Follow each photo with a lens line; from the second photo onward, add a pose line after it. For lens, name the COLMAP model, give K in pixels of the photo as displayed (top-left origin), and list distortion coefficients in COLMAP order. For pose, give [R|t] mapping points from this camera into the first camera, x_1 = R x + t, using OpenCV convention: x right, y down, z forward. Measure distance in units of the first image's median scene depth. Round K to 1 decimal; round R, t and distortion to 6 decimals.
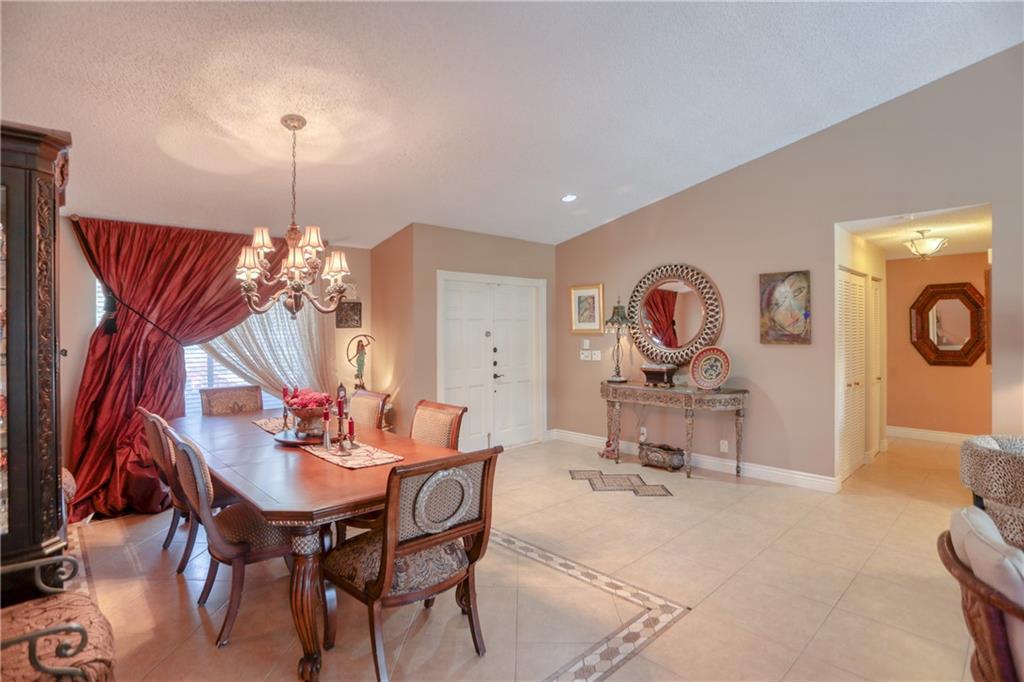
lens RADIAL K [[515.4, 0, 509.6], [0, 515.4, 331.2], [0, 0, 1]] dist [-0.073834, 0.036107]
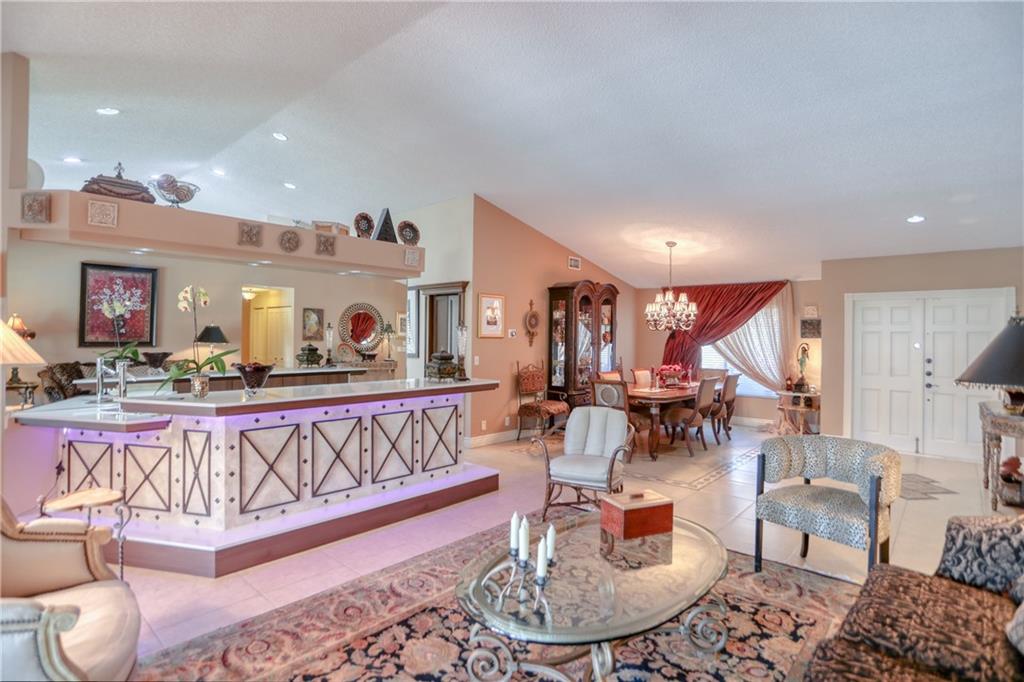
lens RADIAL K [[515.4, 0, 509.6], [0, 515.4, 331.2], [0, 0, 1]] dist [-0.073834, 0.036107]
pose [[0.094482, 0.001827, -0.995525, 1.734009], [-0.017411, 0.999848, 0.000182, -0.018989], [0.995374, 0.017316, 0.094500, 0.083098]]
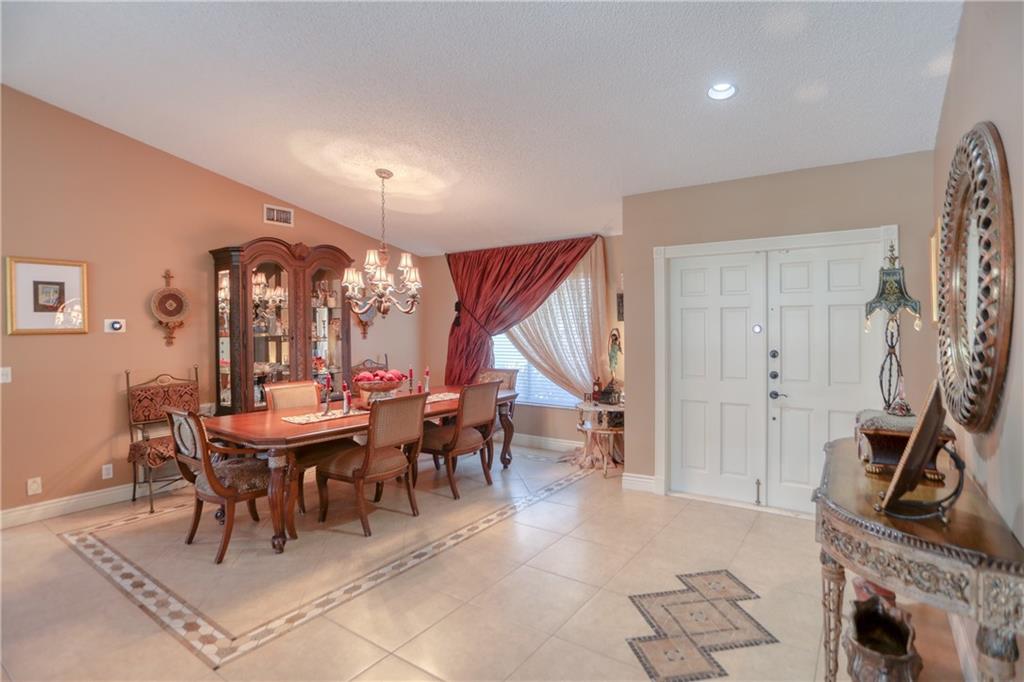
lens RADIAL K [[515.4, 0, 509.6], [0, 515.4, 331.2], [0, 0, 1]] dist [-0.073834, 0.036107]
pose [[0.194589, 0.020333, -0.980674, 0.998931], [0.007328, 0.999727, 0.022182, -0.016074], [0.980857, -0.011502, 0.194387, 1.059668]]
